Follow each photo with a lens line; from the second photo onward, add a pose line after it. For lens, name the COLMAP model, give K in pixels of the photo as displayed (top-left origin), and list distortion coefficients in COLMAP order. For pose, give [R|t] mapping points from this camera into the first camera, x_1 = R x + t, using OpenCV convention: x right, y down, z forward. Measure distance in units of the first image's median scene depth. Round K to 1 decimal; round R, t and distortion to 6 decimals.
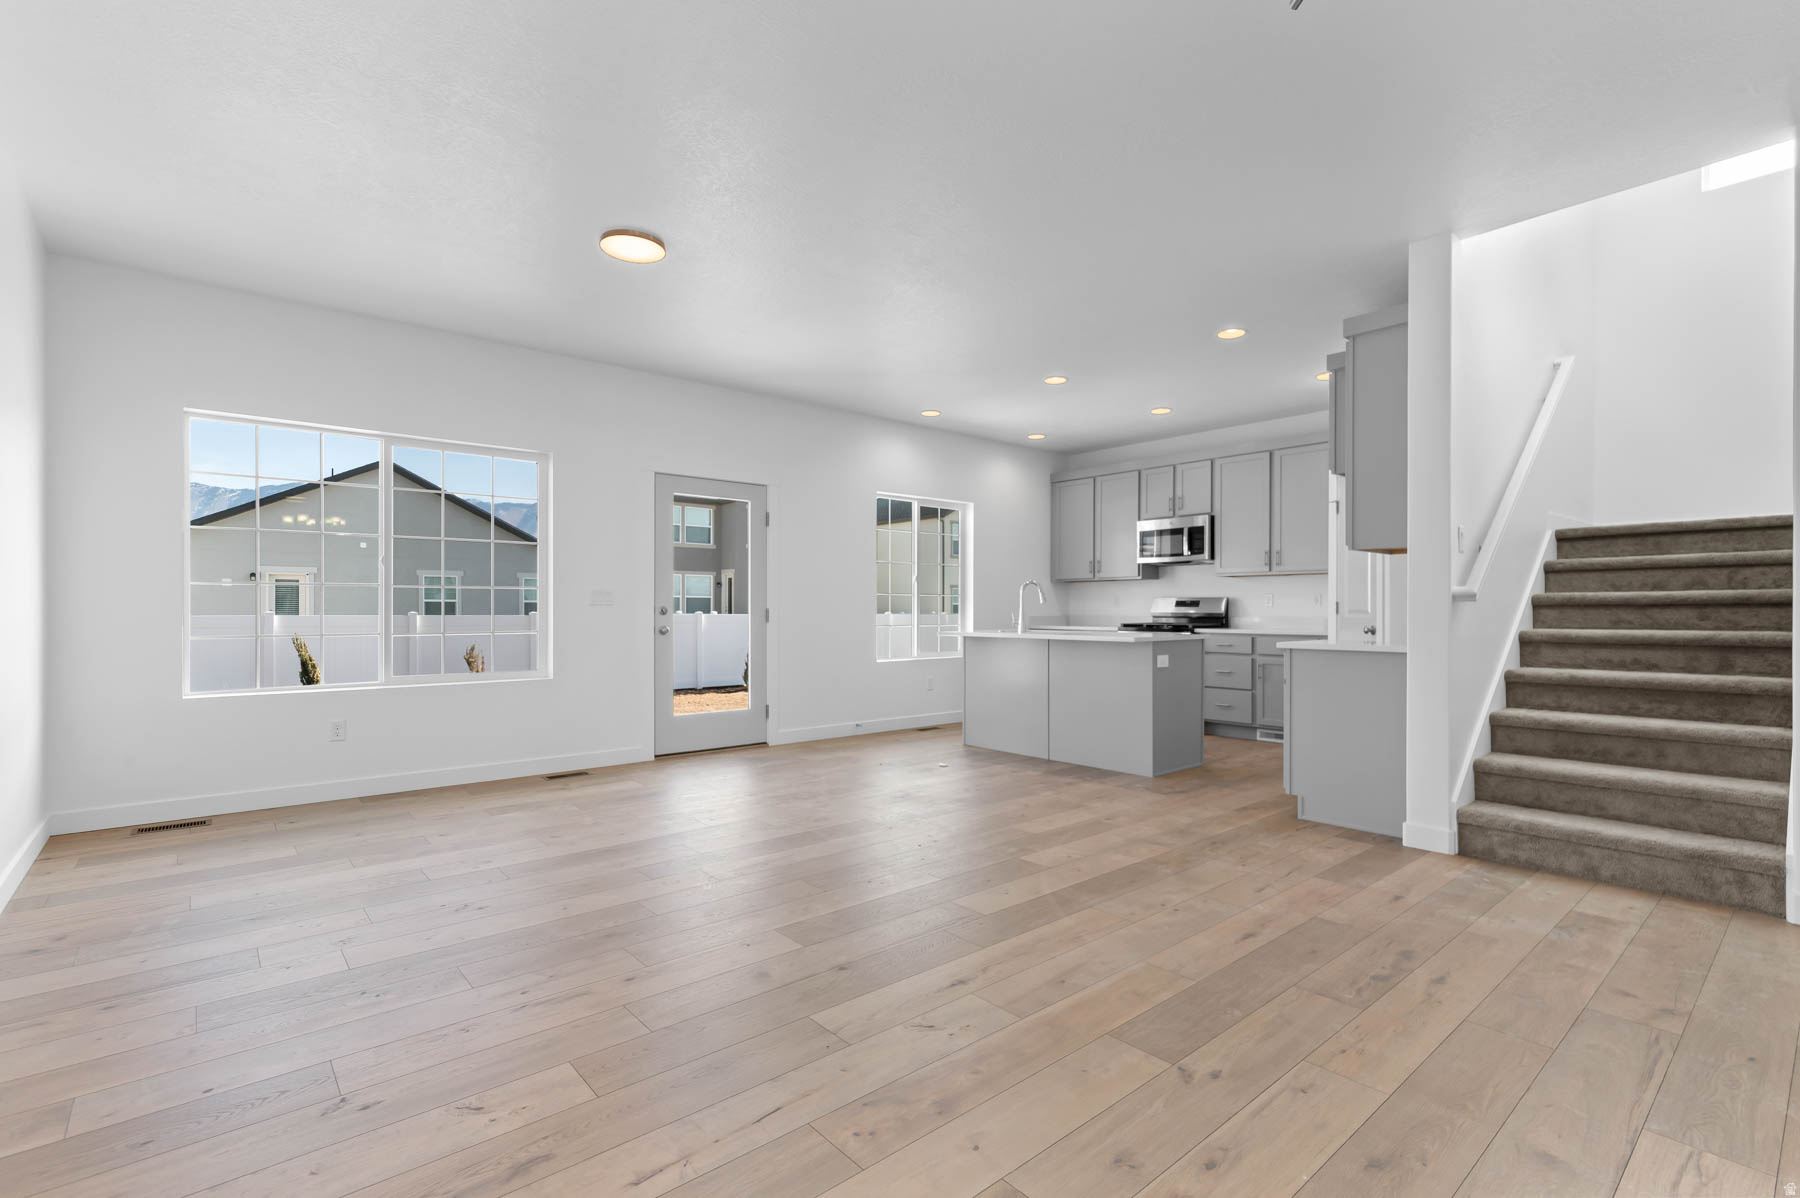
lens RADIAL K [[811.0, 0, 900.0], [0, 811.0, 599.0], [0, 0, 1]] dist [-0.000118, 0.000037]
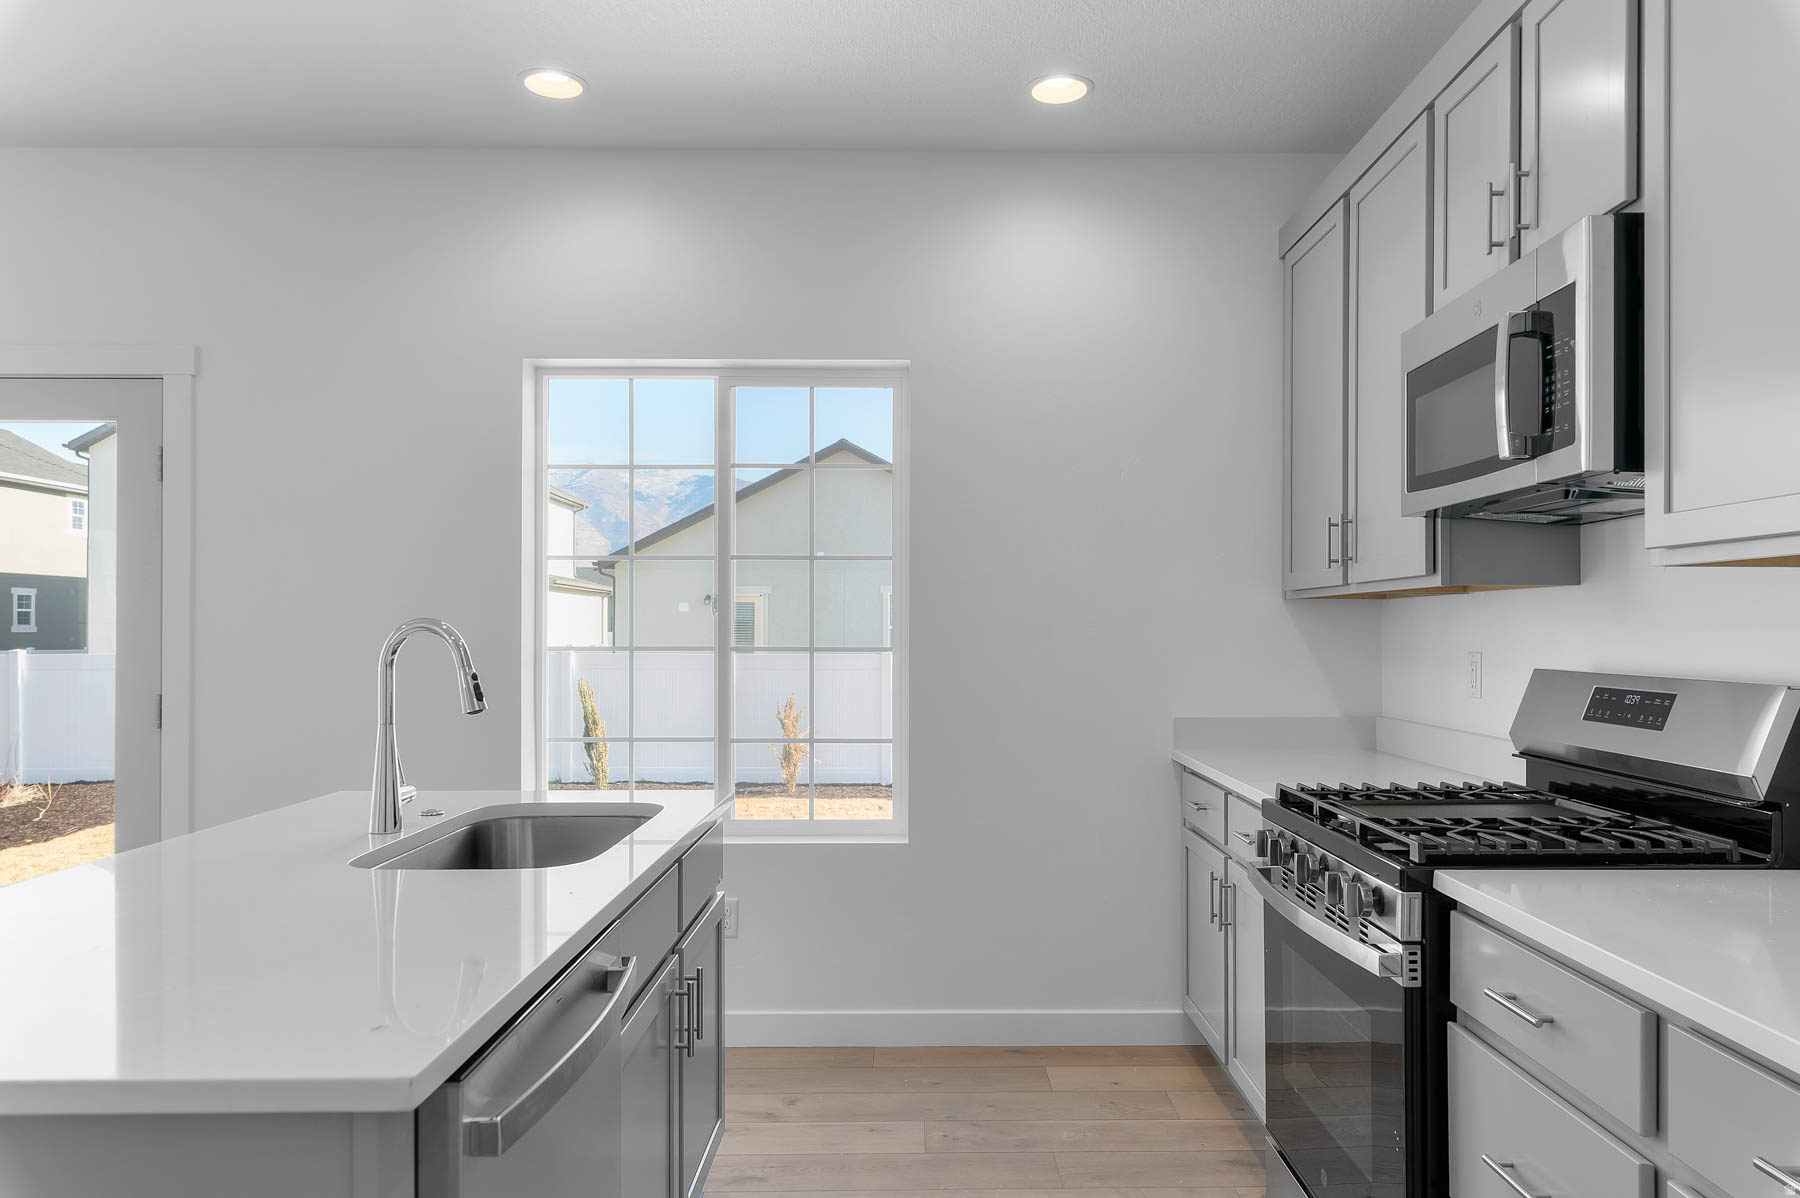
lens RADIAL K [[1198.2, 0, 900.0], [0, 1198.2, 599.0], [0, 0, 1]] dist [0.011096, 0.001446]
pose [[0.772556, -0.017984, -0.634692, 0.427294], [0.008464, 0.999802, -0.018027, -0.017647], [0.634891, 0.008555, 0.772555, 0.701404]]
